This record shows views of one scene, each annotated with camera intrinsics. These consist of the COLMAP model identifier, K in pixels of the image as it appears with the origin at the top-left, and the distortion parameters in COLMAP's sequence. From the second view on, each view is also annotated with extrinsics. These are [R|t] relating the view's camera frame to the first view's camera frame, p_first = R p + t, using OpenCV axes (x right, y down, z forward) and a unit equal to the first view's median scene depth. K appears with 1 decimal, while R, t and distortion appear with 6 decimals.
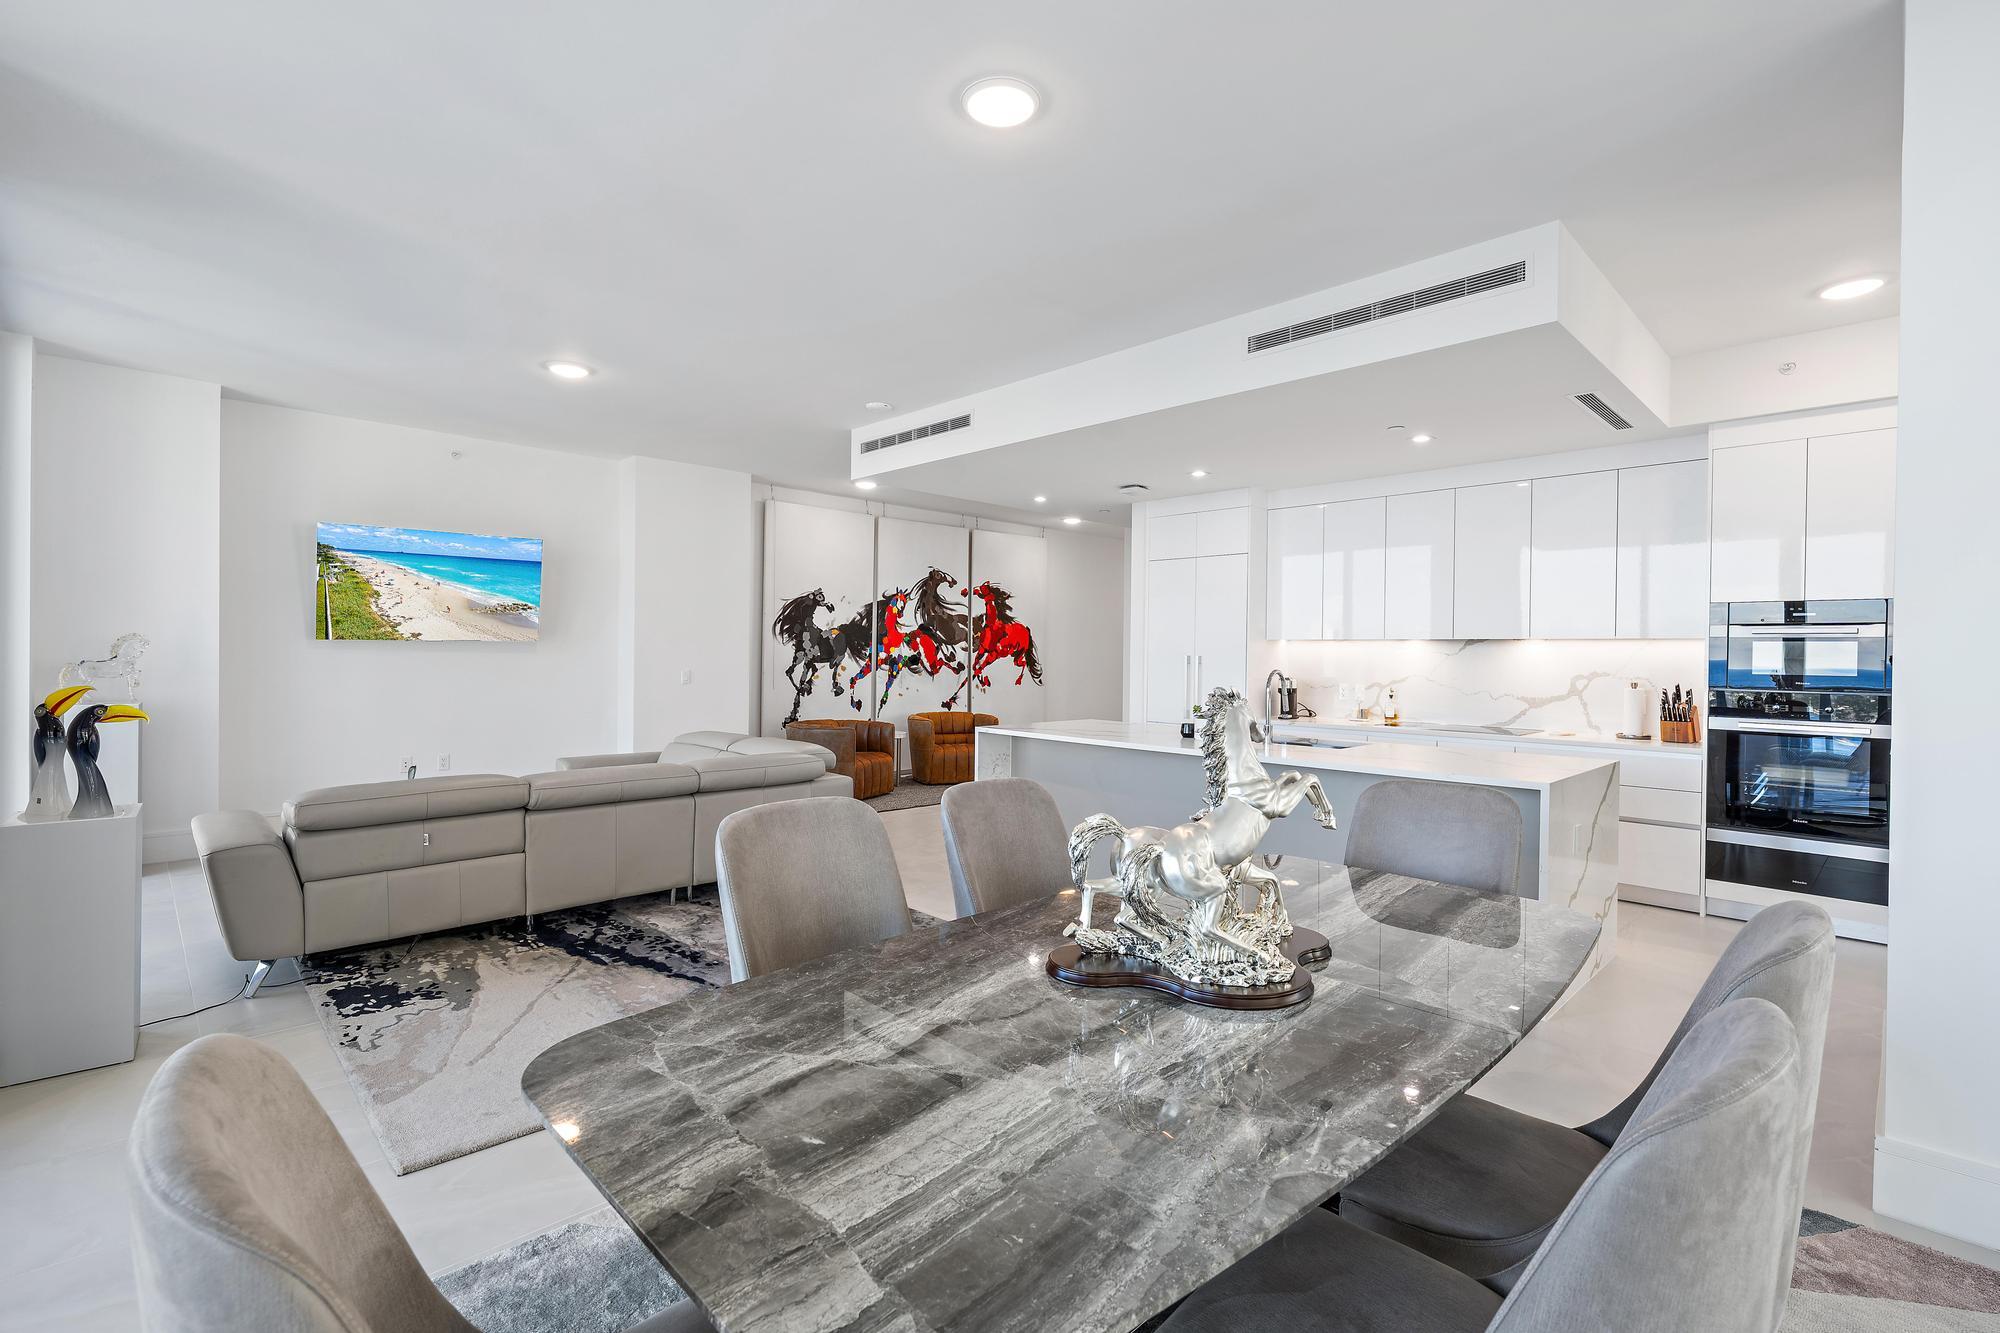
lens RADIAL K [[890.6, 0, 1001.7], [0, 890.6, 668.3], [0, 0, 1]] dist [0.000910, 0.000178]
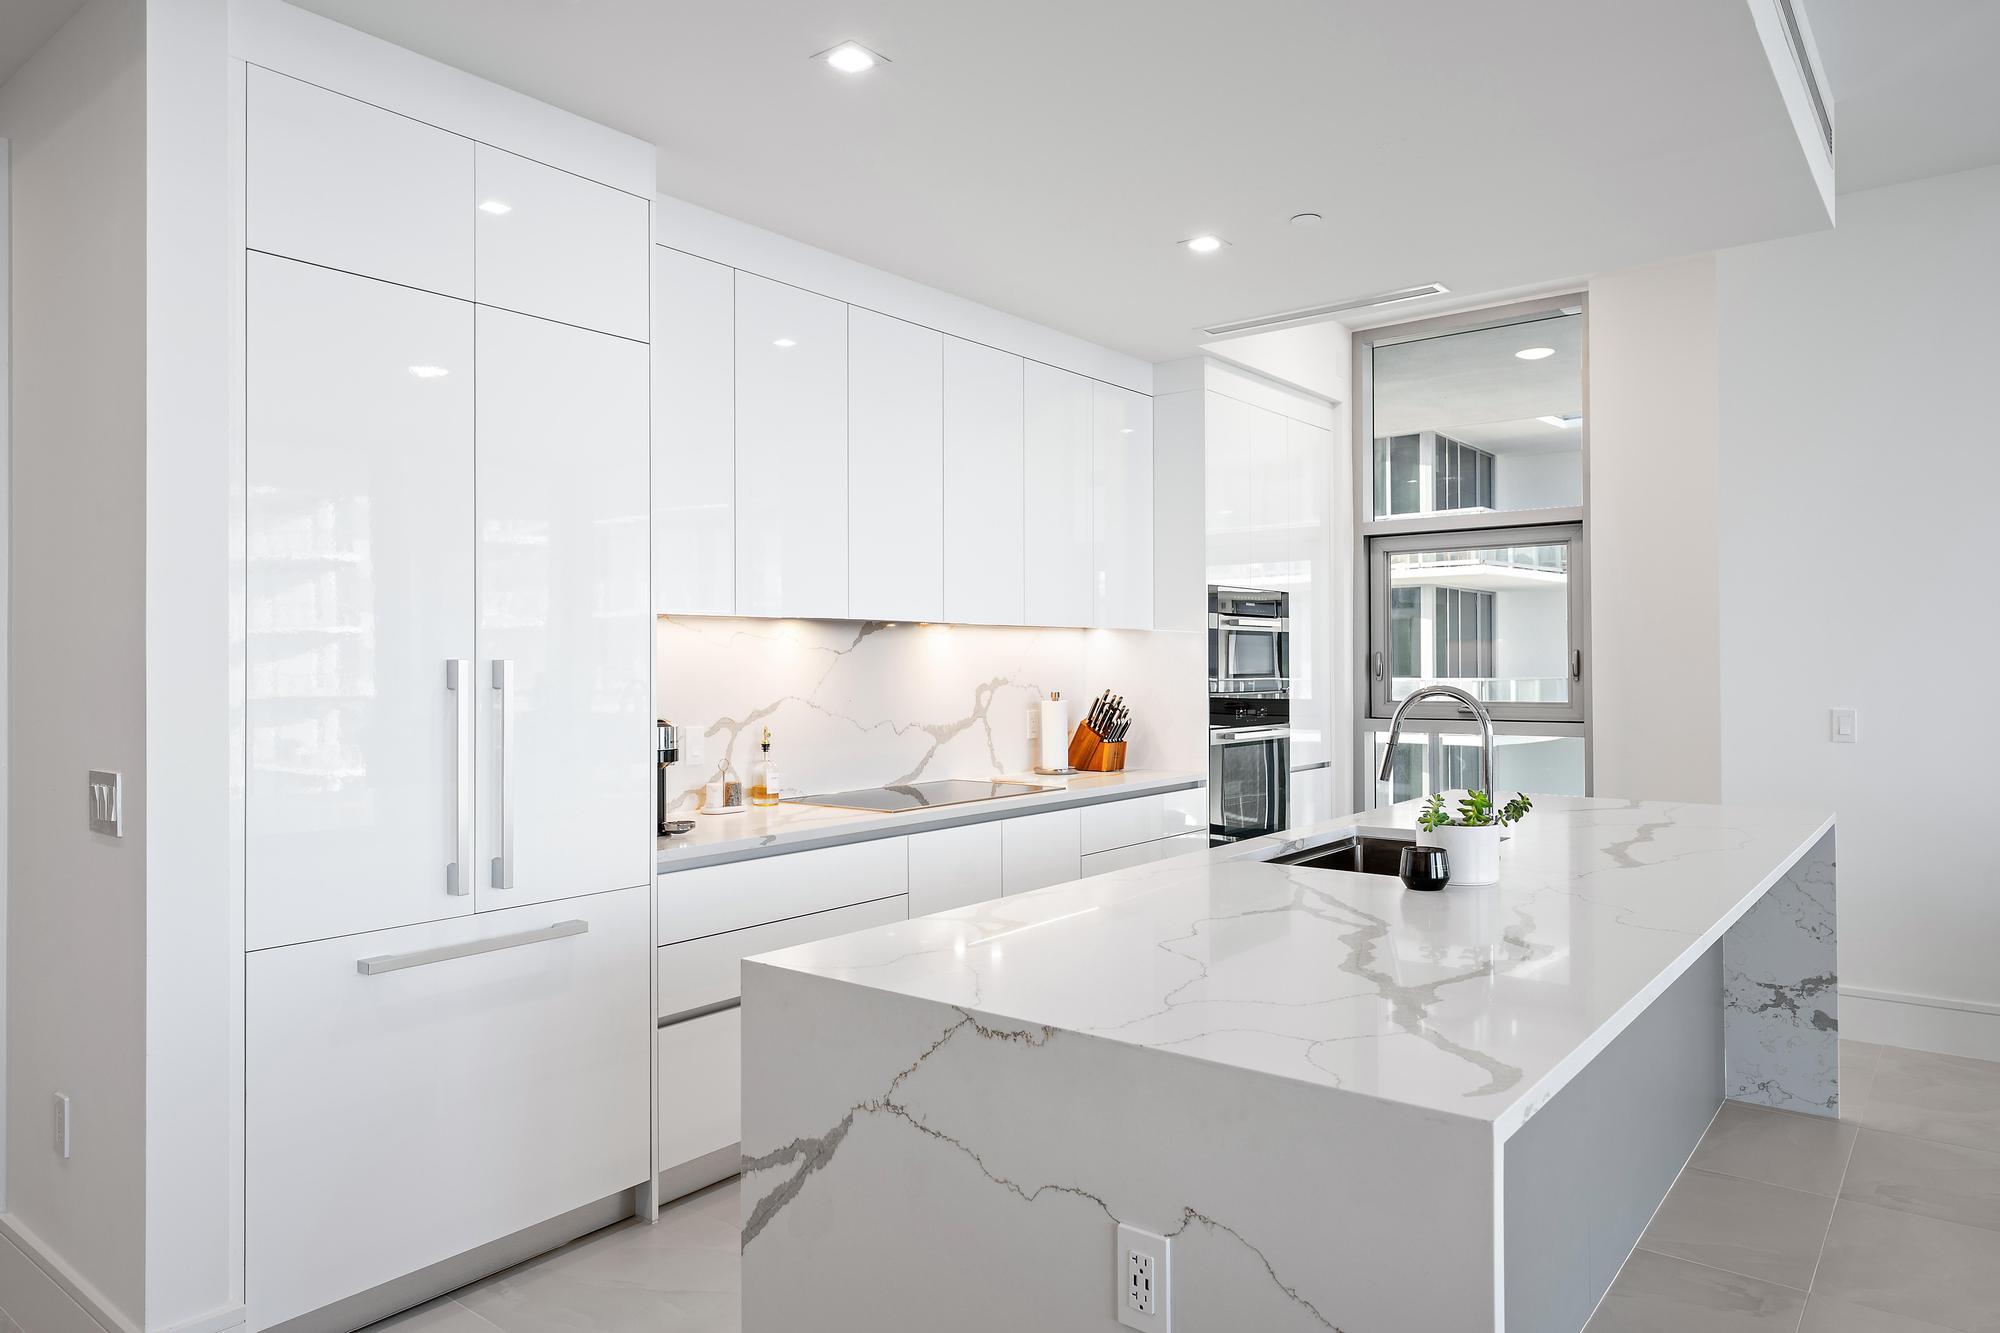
lens RADIAL K [[1261.0, 0, 998.0], [0, 1261.0, 657.3], [0, 0, 1]] dist [-0.011706, -0.002167]
pose [[-0.128254, -0.007579, 0.991712, -0.308403], [0.016785, 0.999811, 0.009811, -0.026368], [-0.991599, 0.017904, -0.128103, 1.459538]]
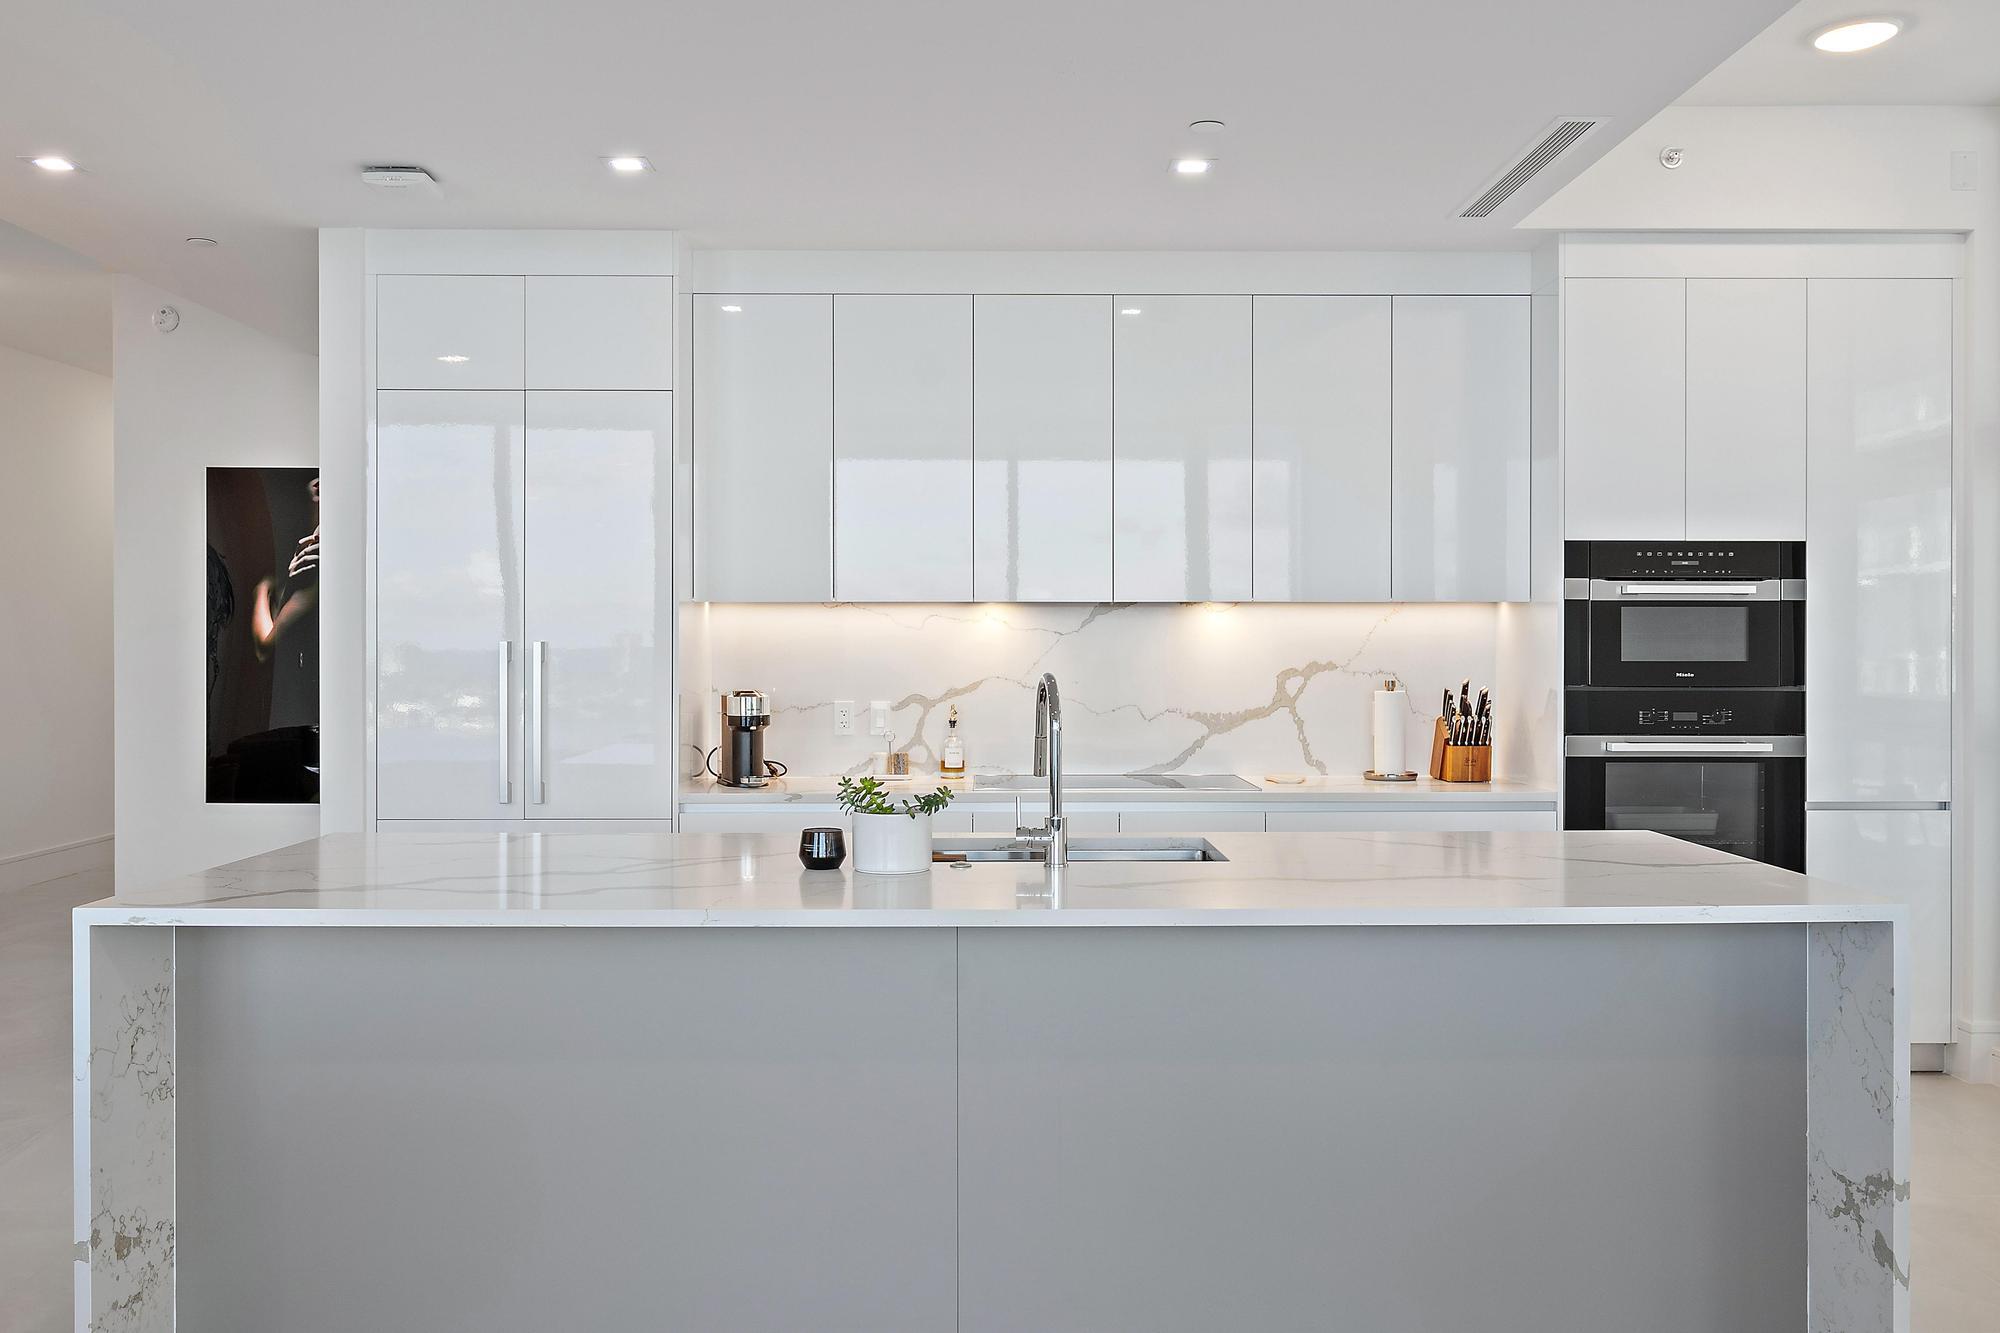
lens RADIAL K [[1616.2, 0, 999.8], [0, 1616.2, 646.4], [0, 0, 1]] dist [-0.004945, -0.003508]
pose [[0.688863, -0.012824, 0.724778, -0.251516], [0.019632, 0.999807, -0.000968, -0.011663], [-0.724626, 0.014895, 0.688982, 0.592205]]
